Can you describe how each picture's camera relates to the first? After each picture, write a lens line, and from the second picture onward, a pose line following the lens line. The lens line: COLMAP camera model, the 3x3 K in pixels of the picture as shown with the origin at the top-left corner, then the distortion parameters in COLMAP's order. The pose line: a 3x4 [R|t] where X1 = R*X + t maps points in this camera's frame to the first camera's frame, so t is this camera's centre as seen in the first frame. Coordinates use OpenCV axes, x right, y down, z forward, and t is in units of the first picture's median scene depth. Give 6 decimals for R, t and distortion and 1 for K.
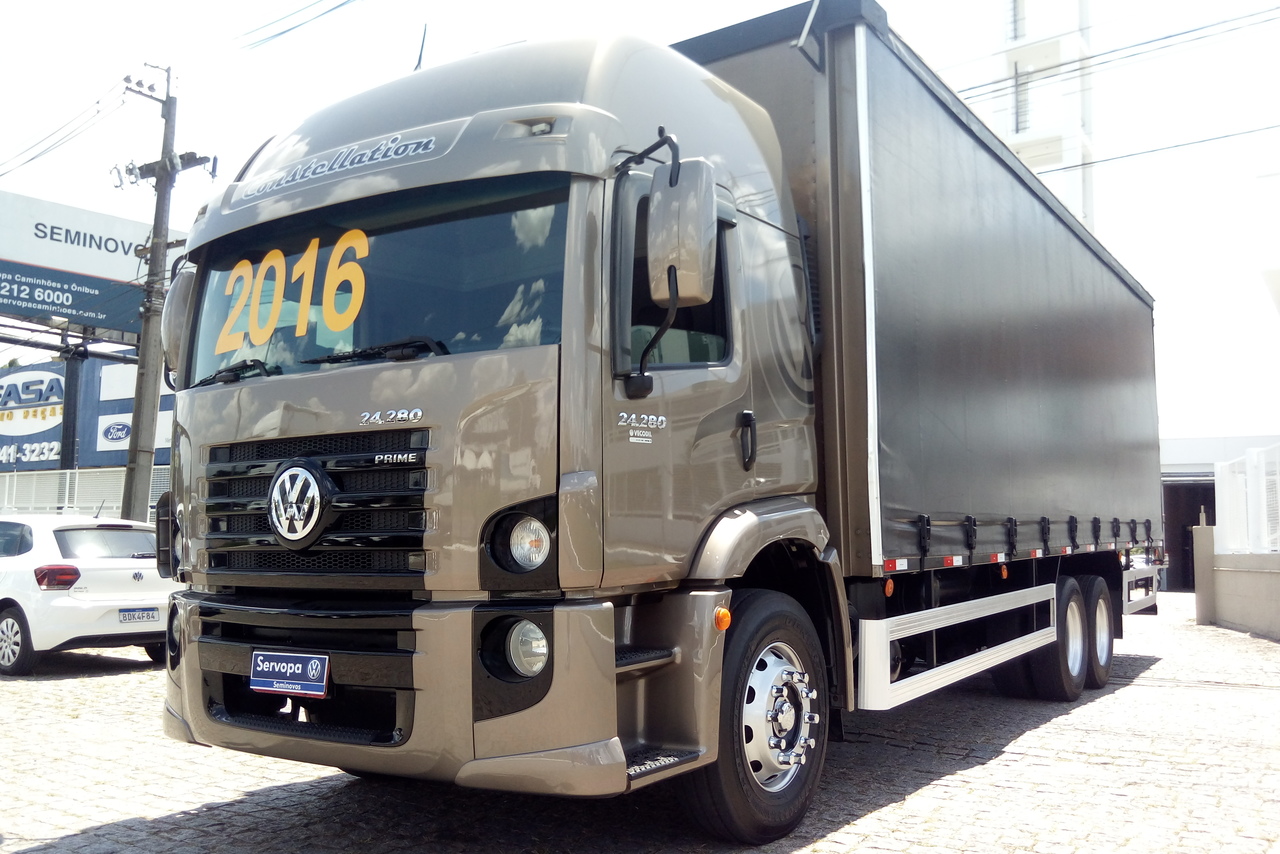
lens RADIAL K [[1066.0, 0, 640.0], [0, 1066.0, 427.0], [0, 0, 1]] dist [0.001036, -0.004045]
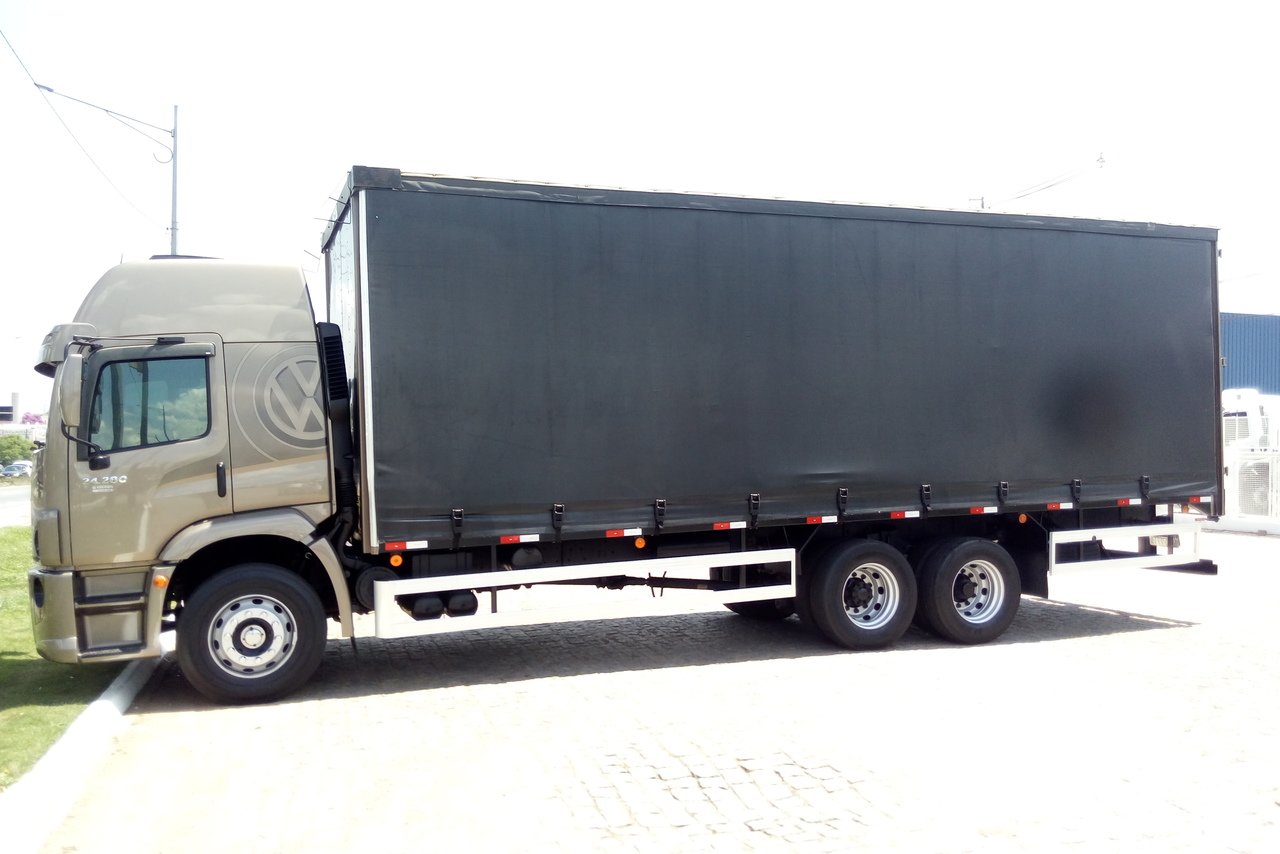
lens RADIAL K [[1066.0, 0, 640.0], [0, 1066.0, 427.0], [0, 0, 1]] dist [0.001036, -0.004045]
pose [[0.836491, -0.010895, -0.547872, 3.225339], [0.071534, 0.993418, 0.089462, -0.353712], [0.543291, -0.114025, 0.831765, -0.122436]]
